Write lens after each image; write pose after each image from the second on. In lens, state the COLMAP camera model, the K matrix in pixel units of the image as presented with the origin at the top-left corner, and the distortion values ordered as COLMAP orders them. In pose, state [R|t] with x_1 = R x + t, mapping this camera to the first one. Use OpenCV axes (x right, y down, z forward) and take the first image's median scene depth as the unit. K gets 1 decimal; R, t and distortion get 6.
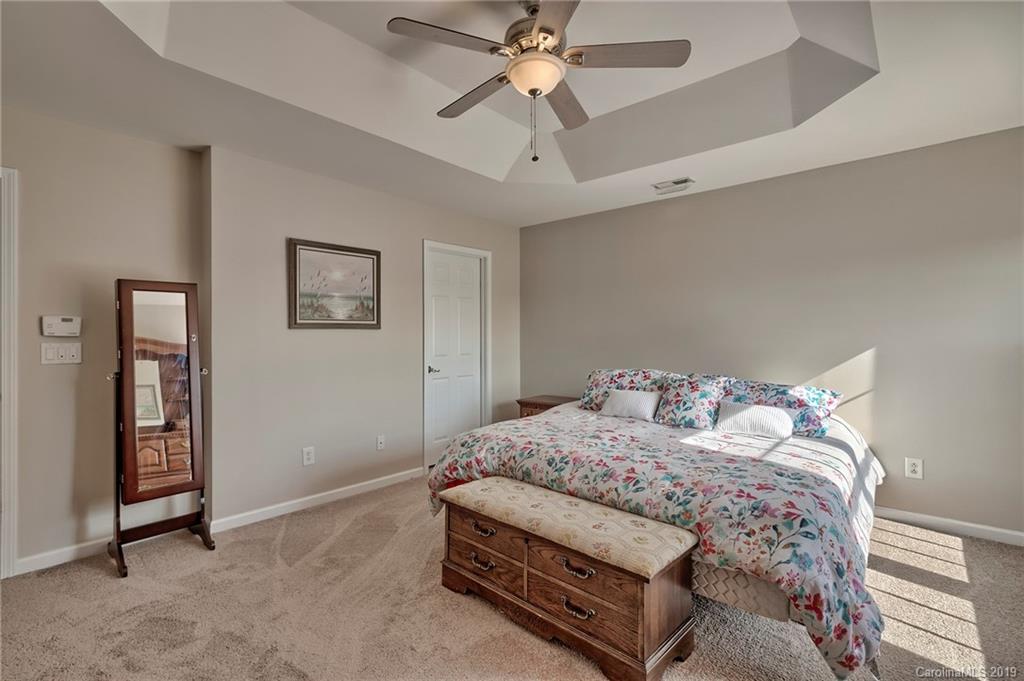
lens RADIAL K [[471.8, 0, 505.9], [0, 471.8, 337.6], [0, 0, 1]] dist [0.003523, 0.000510]
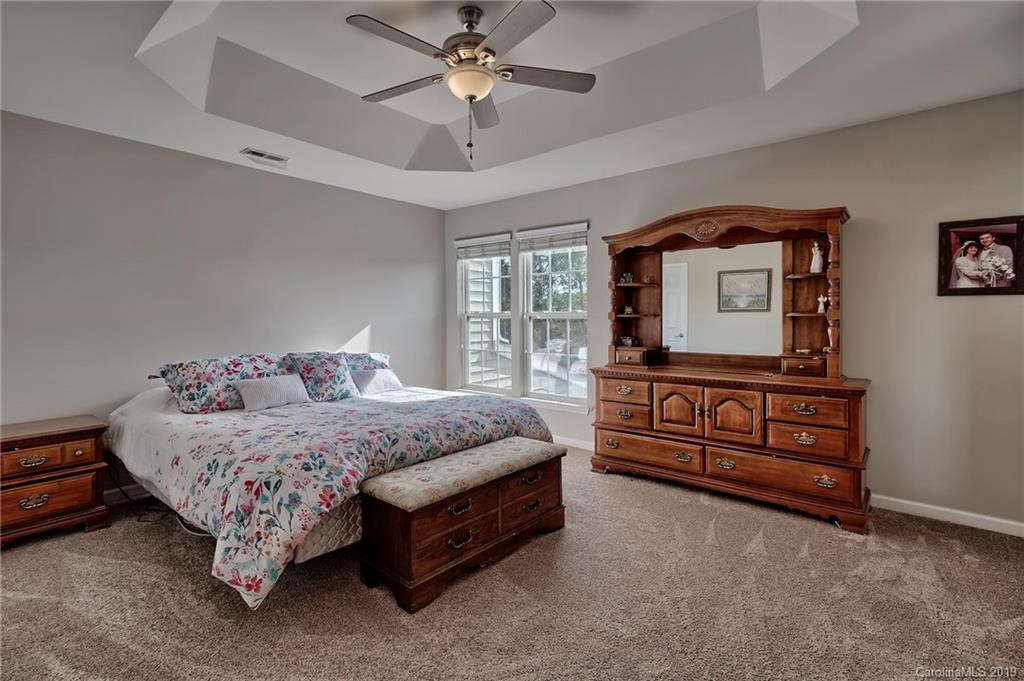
lens RADIAL K [[471.8, 0, 505.9], [0, 471.8, 337.6], [0, 0, 1]] dist [0.003523, 0.000510]
pose [[-0.037541, -0.042919, 0.998373, -0.930965], [0.010811, 0.999001, 0.043353, 0.005265], [-0.999237, 0.012421, -0.037039, 0.846303]]
